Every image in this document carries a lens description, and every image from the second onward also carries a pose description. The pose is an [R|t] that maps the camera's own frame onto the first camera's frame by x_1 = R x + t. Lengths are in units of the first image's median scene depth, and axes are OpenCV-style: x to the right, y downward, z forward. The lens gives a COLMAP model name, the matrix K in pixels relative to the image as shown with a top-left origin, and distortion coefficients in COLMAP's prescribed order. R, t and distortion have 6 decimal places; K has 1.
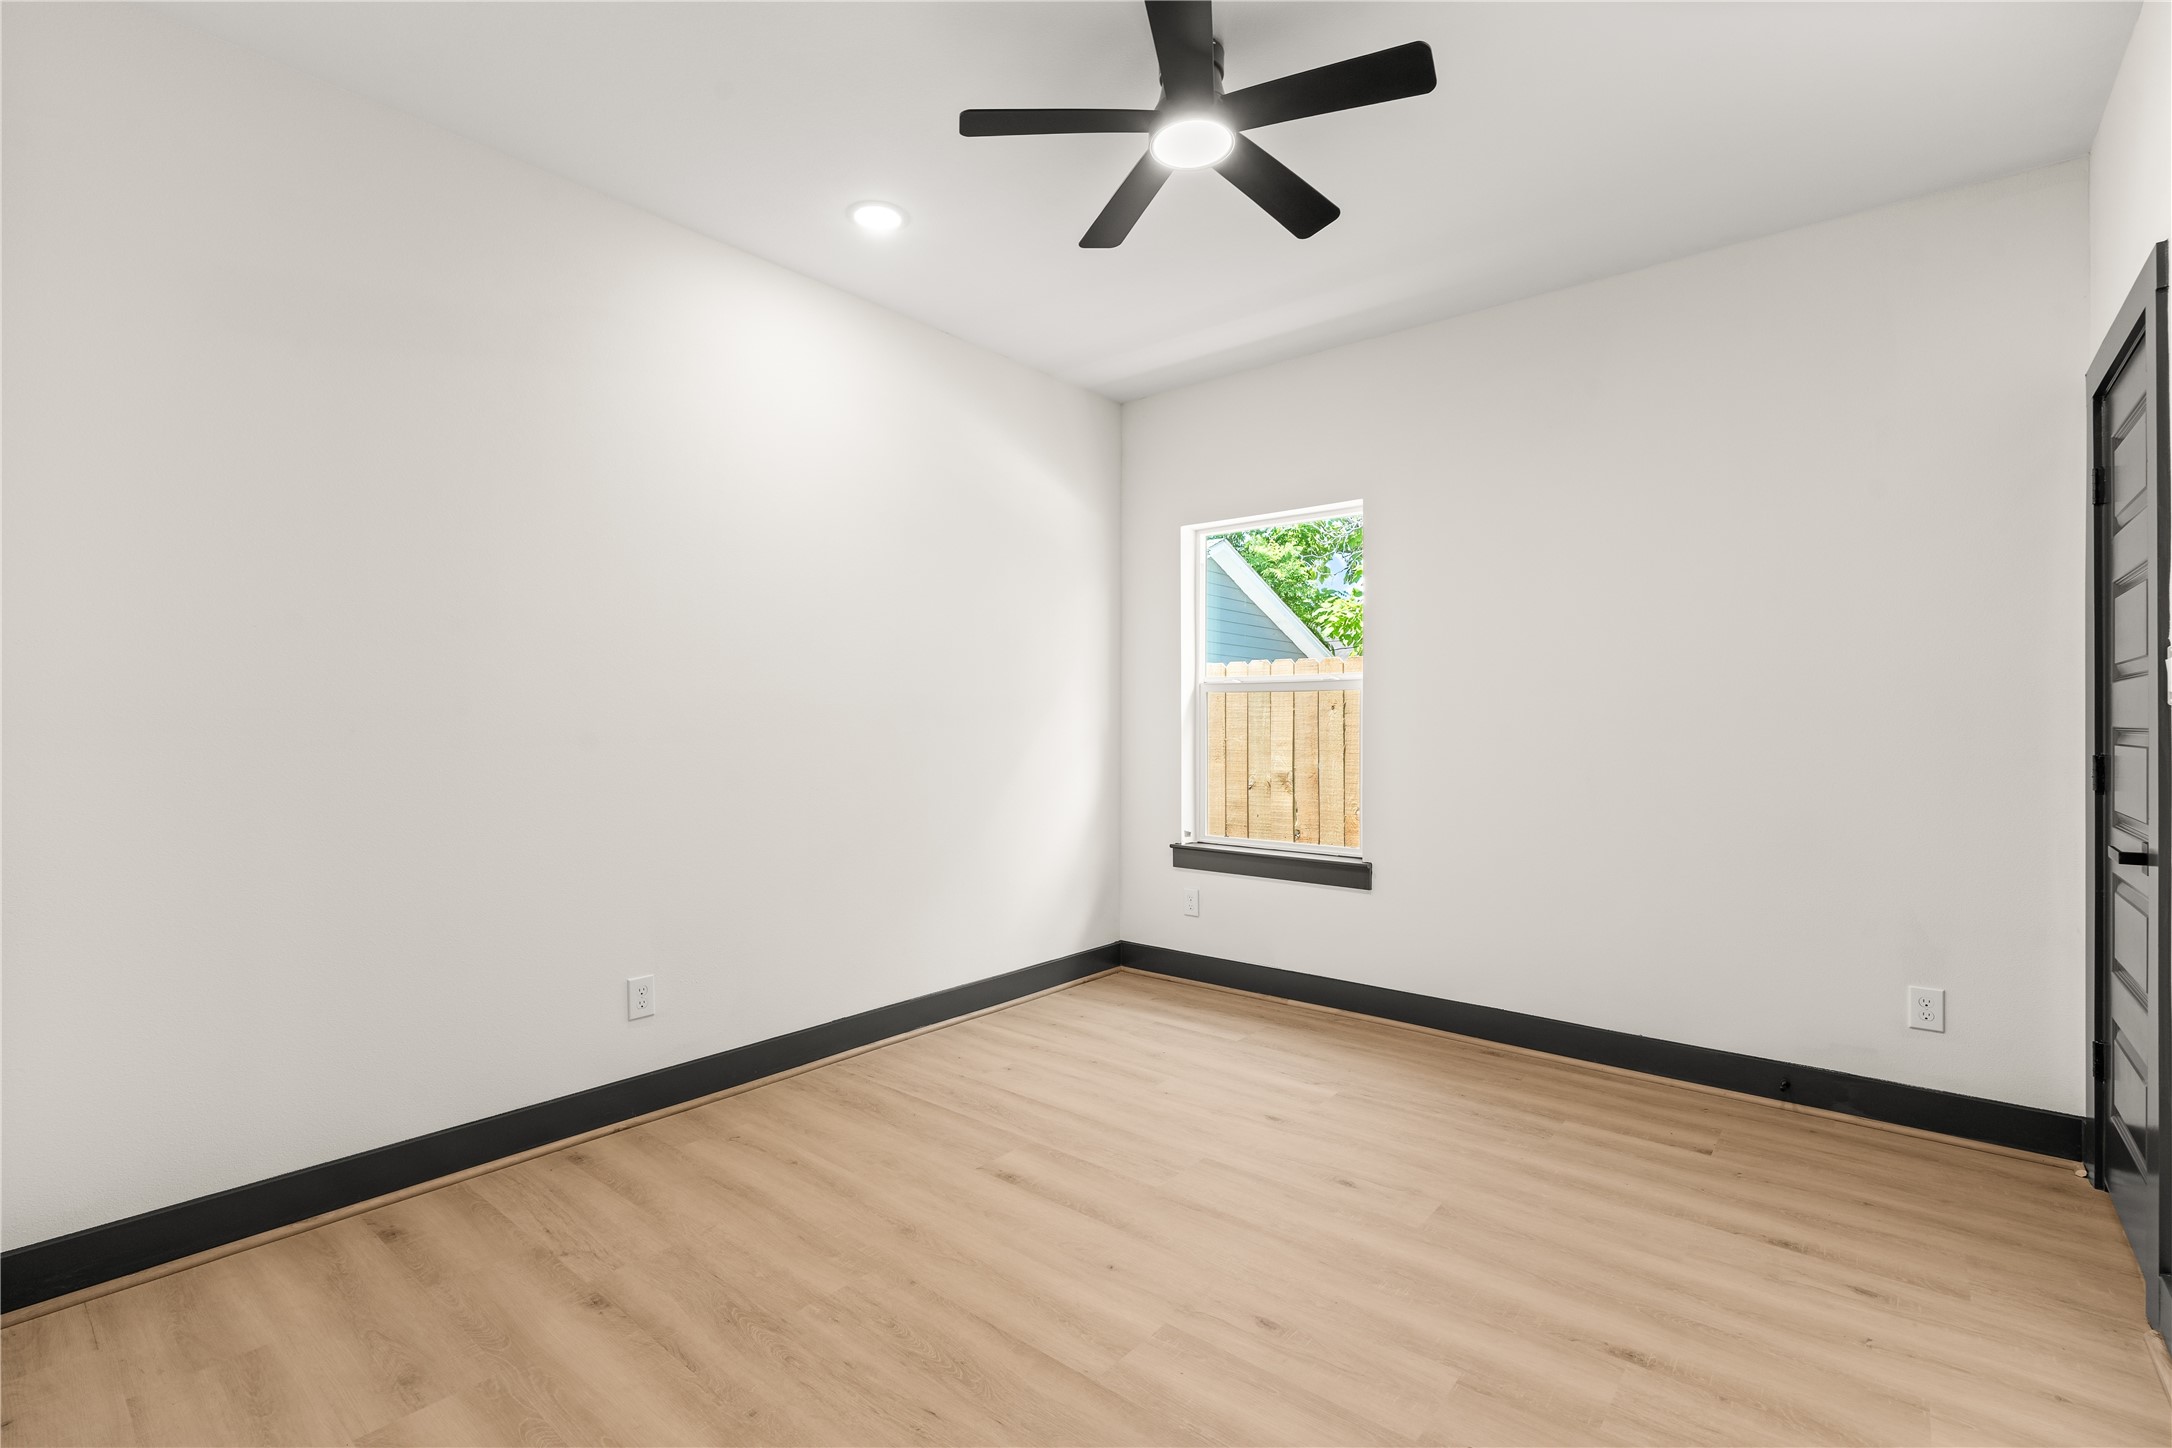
lens RADIAL K [[969.7, 0, 1081.2], [0, 969.7, 716.6], [0, 0, 1]] dist [-0.004055, -0.000500]
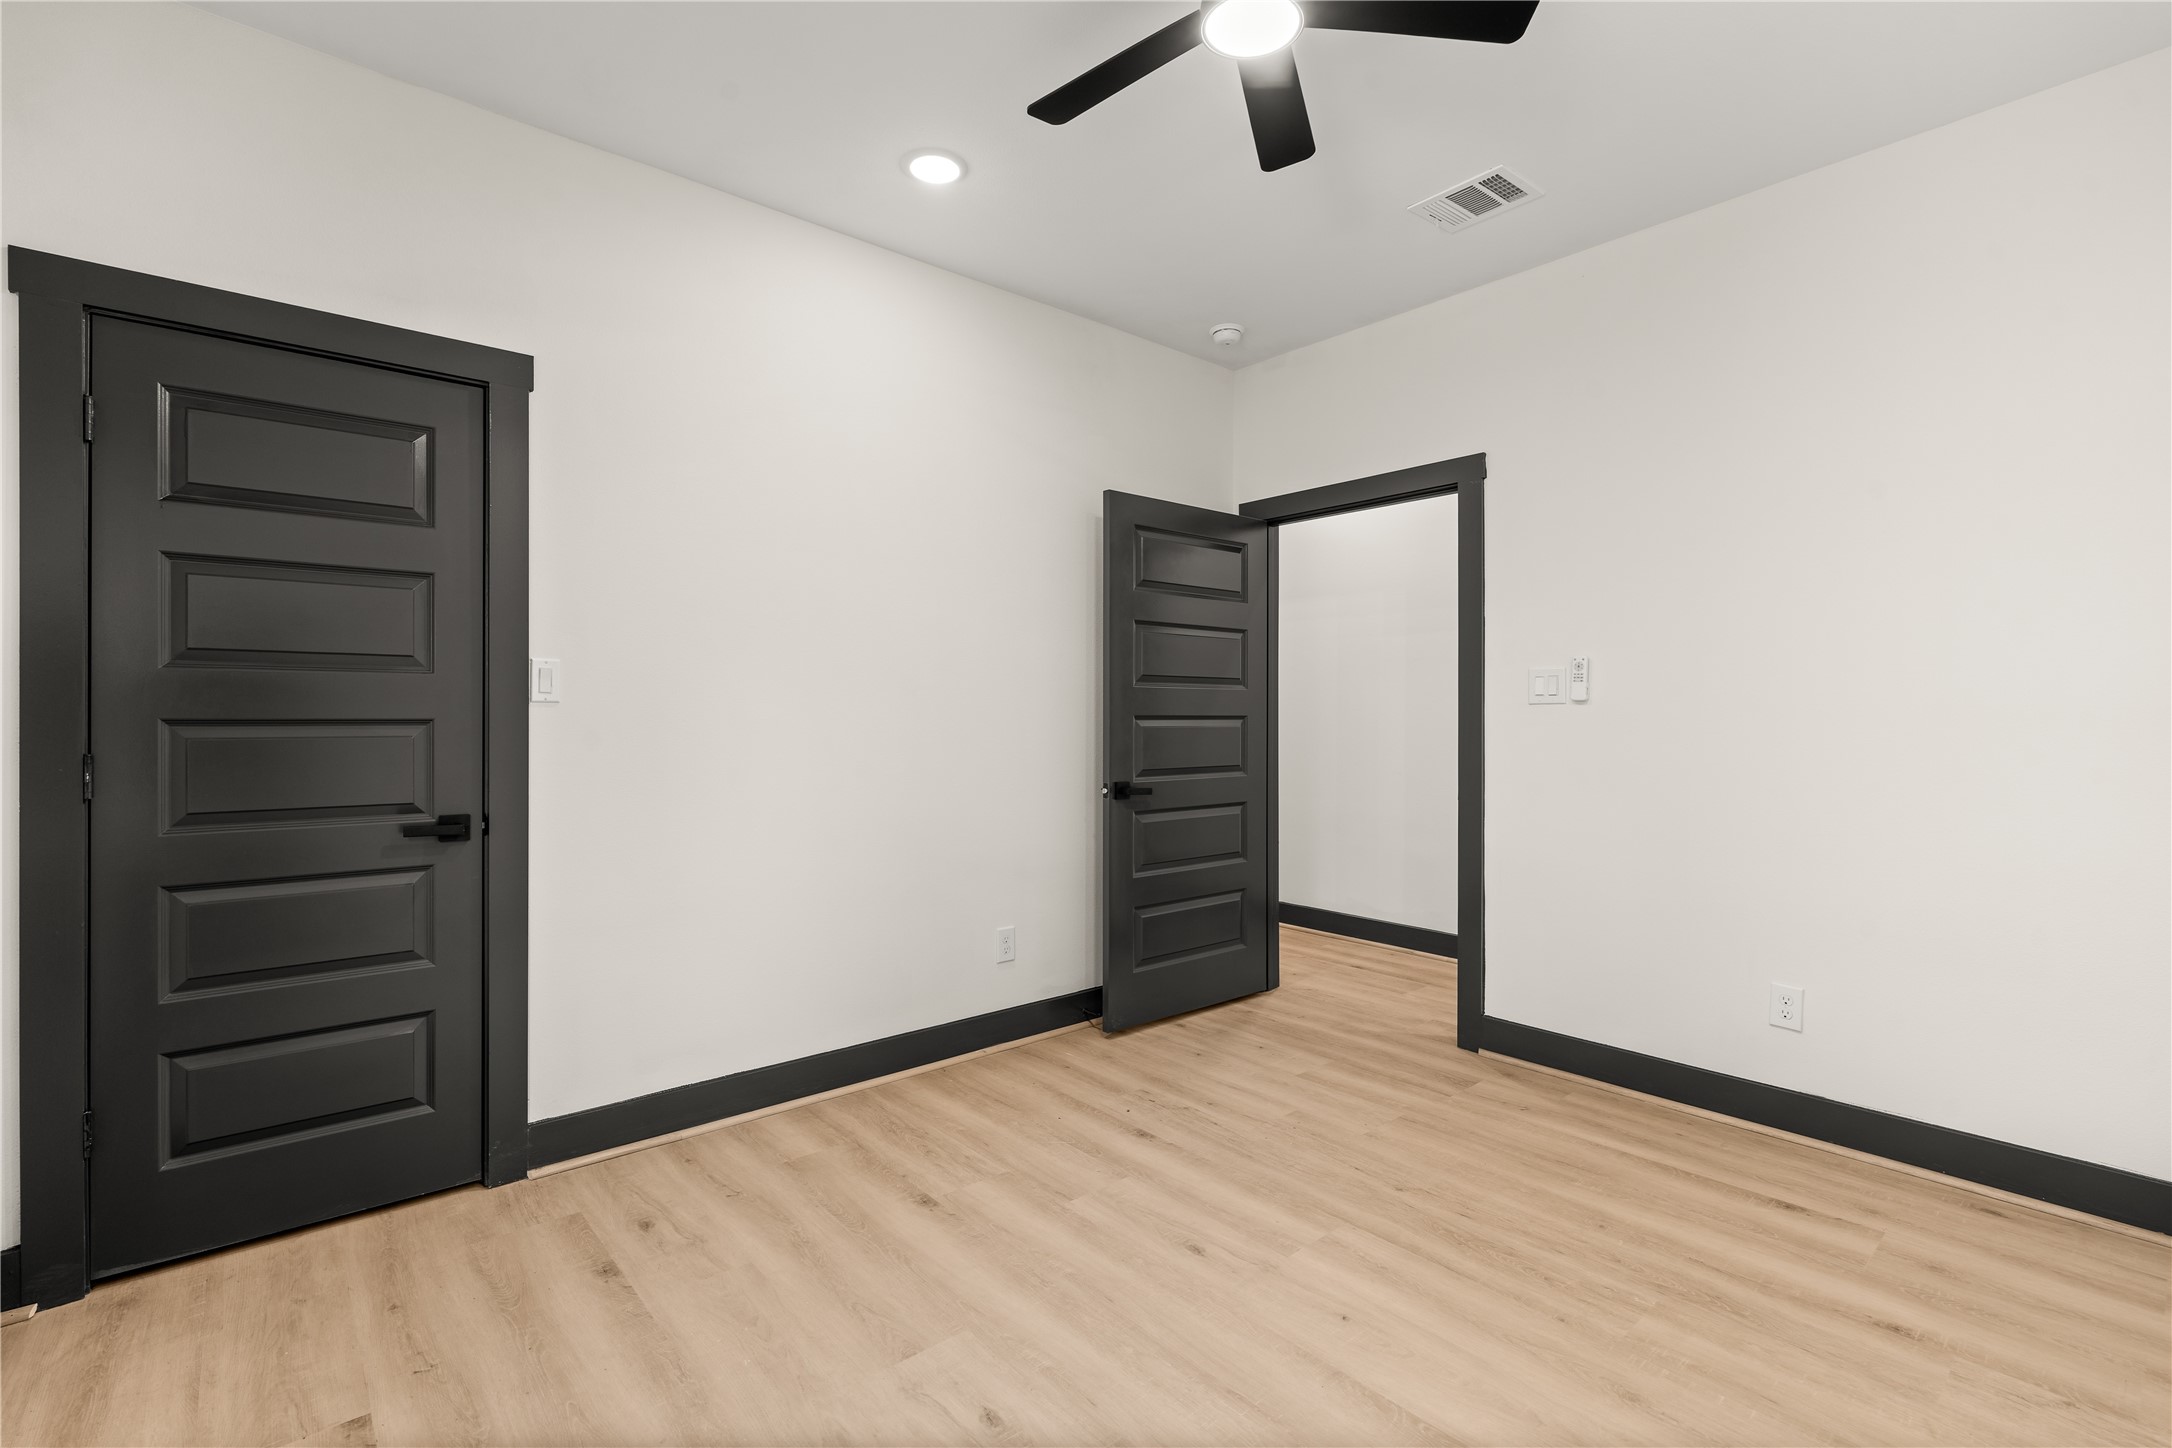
lens RADIAL K [[969.7, 0, 1080.9], [0, 969.7, 719.3], [0, 0, 1]] dist [-0.004055, -0.000500]
pose [[-0.986148, -0.002782, 0.165846, 0.136690], [-0.003290, 0.999991, -0.002788, 0.011388], [-0.165837, -0.003295, -0.986148, 2.113425]]
